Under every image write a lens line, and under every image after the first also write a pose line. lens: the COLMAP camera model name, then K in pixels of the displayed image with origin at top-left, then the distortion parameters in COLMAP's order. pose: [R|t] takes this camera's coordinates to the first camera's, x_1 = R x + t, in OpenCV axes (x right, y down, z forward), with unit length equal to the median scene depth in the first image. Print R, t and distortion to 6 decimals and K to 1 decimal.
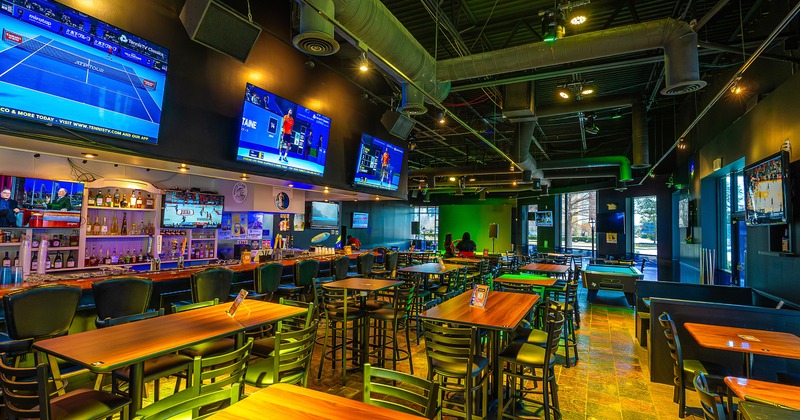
lens RADIAL K [[374.5, 0, 403.8], [0, 374.5, 204.9], [0, 0, 1]] dist [0.000046, 0.000127]
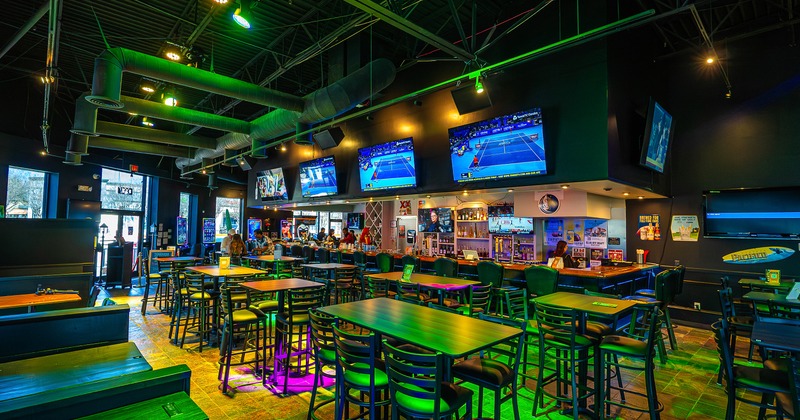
lens RADIAL K [[381.0, 0, 403.7], [0, 381.0, 210.5], [0, 0, 1]] dist [-0.000686, 0.000112]
pose [[-0.335238, -0.070368, -0.939502, 0.793099], [0.032481, 0.995751, -0.086171, 0.088384], [0.941574, -0.059404, -0.331527, 1.168528]]
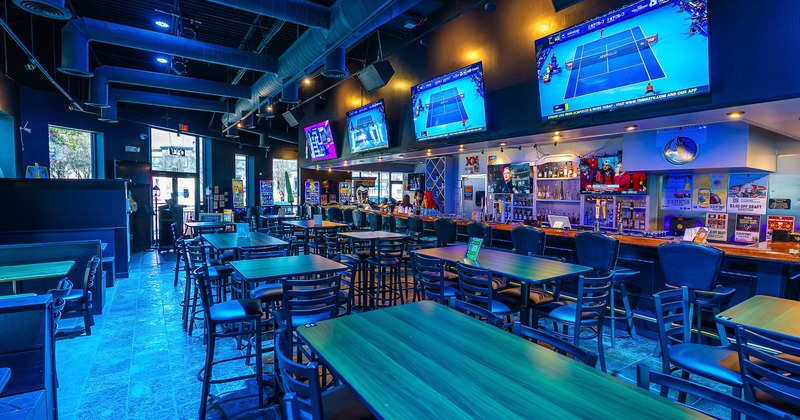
lens RADIAL K [[381.0, 0, 403.7], [0, 381.0, 210.5], [0, 0, 1]] dist [-0.000686, 0.000112]
pose [[-0.494299, 0.018510, -0.869095, 0.566441], [0.030508, 0.999527, 0.003936, 0.089013], [0.868757, -0.024569, -0.494629, 1.092308]]
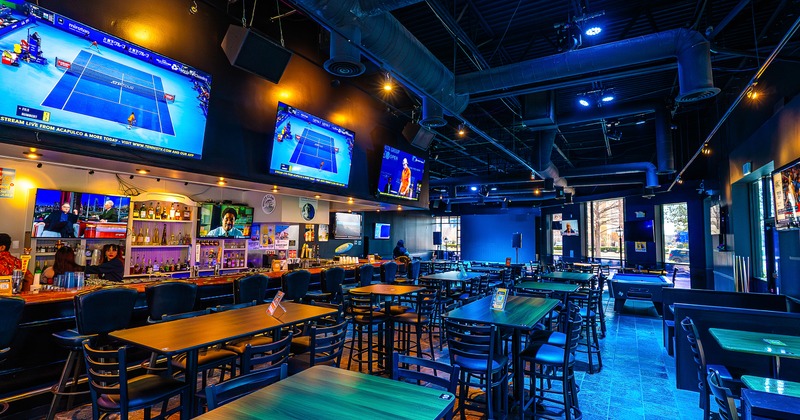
lens RADIAL K [[381.0, 0, 403.7], [0, 381.0, 210.5], [0, 0, 1]] dist [-0.000686, 0.000112]
pose [[0.998359, -0.012803, -0.055814, -0.001262], [0.011959, 0.999809, -0.015438, 0.005981], [0.056001, 0.014745, 0.998322, -0.047357]]
